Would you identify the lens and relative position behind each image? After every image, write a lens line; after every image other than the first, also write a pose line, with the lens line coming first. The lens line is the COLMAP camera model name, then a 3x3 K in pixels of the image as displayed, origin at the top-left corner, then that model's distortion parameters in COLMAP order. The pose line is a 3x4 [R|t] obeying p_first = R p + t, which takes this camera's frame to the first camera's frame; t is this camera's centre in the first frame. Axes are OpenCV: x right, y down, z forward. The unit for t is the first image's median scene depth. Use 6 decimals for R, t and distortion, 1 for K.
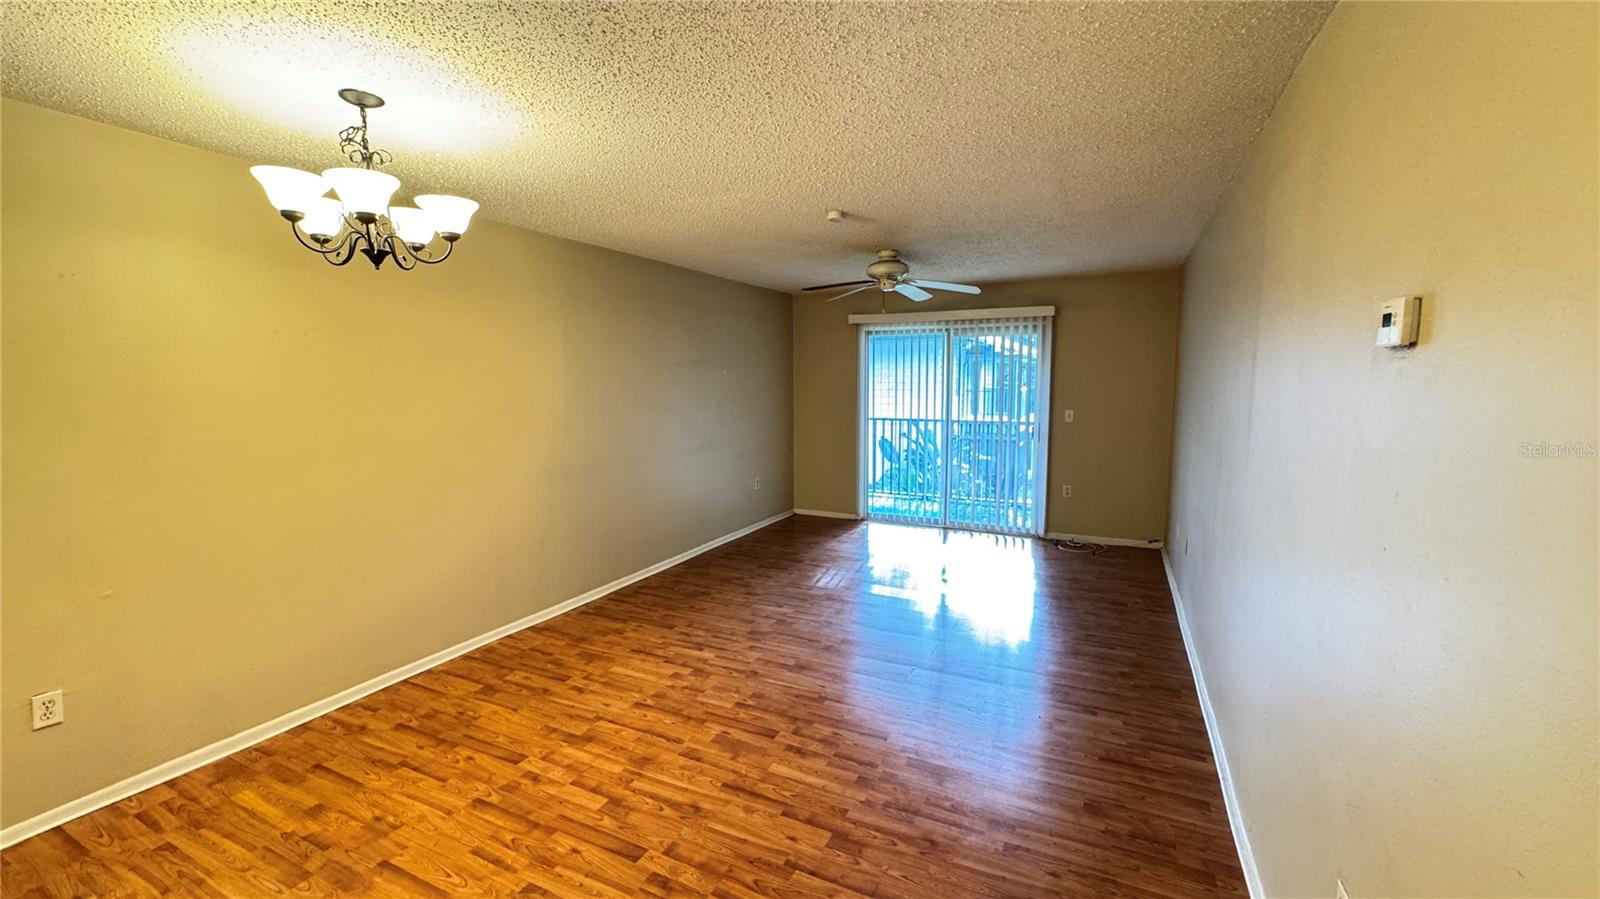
lens RADIAL K [[640.4, 0, 803.6], [0, 640.4, 439.7], [0, 0, 1]] dist [-0.002005, 0.000056]
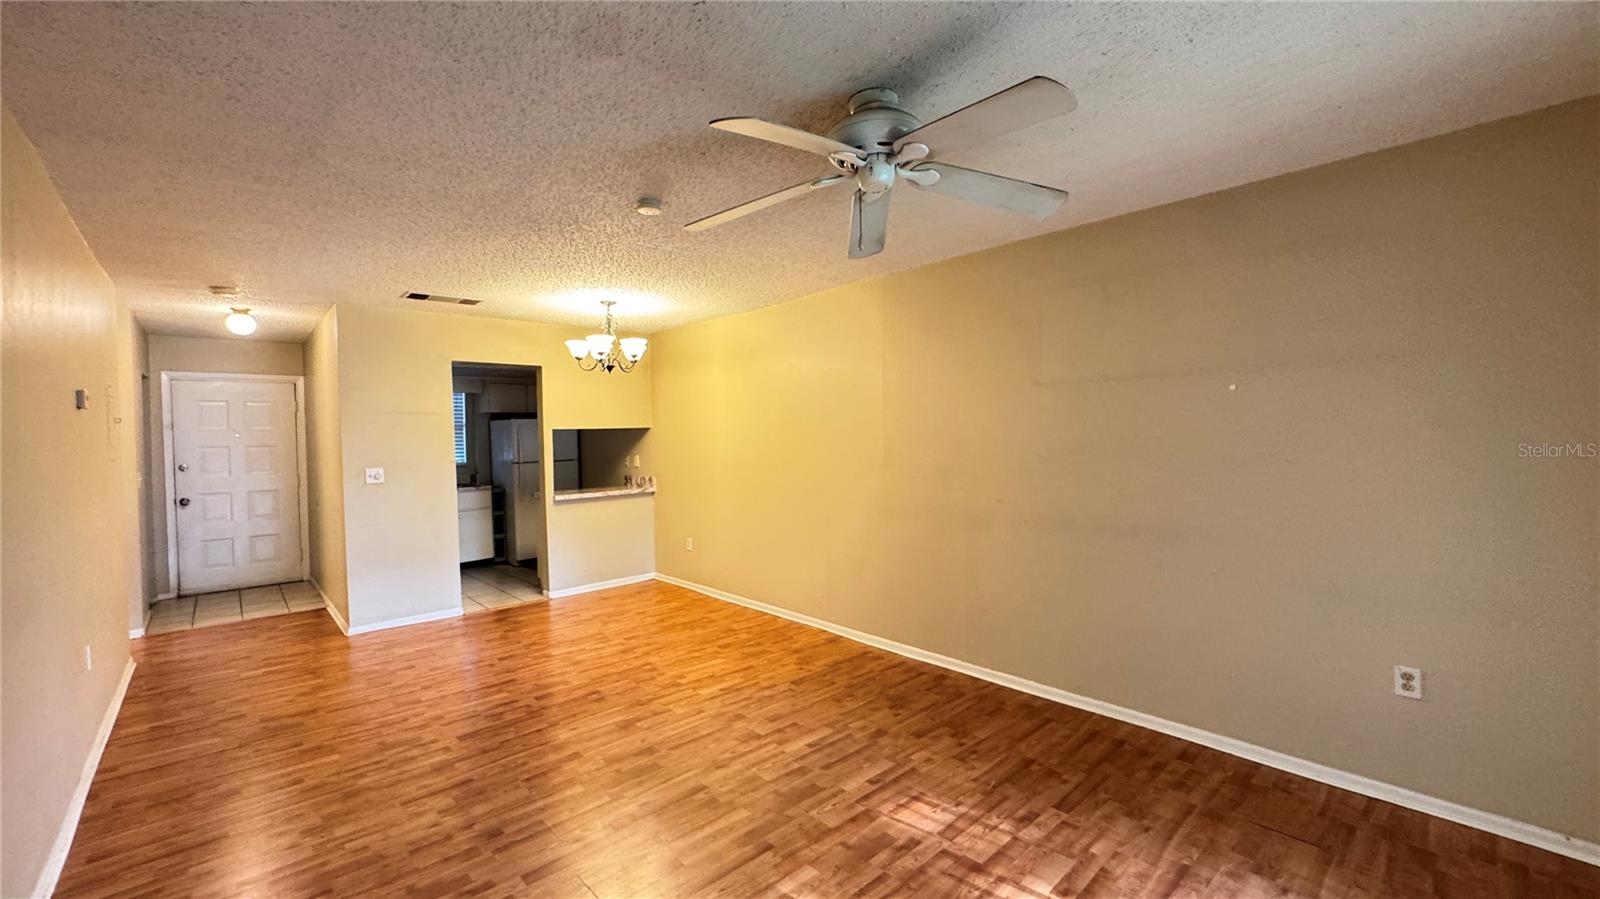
lens RADIAL K [[640.4, 0, 810.5], [0, 640.4, 444.5], [0, 0, 1]] dist [-0.002005, 0.000056]
pose [[-0.360553, 0.023902, -0.932433, 0.690881], [-0.072361, 0.995942, 0.053511, -0.111281], [0.929928, 0.086765, -0.357360, 1.417557]]
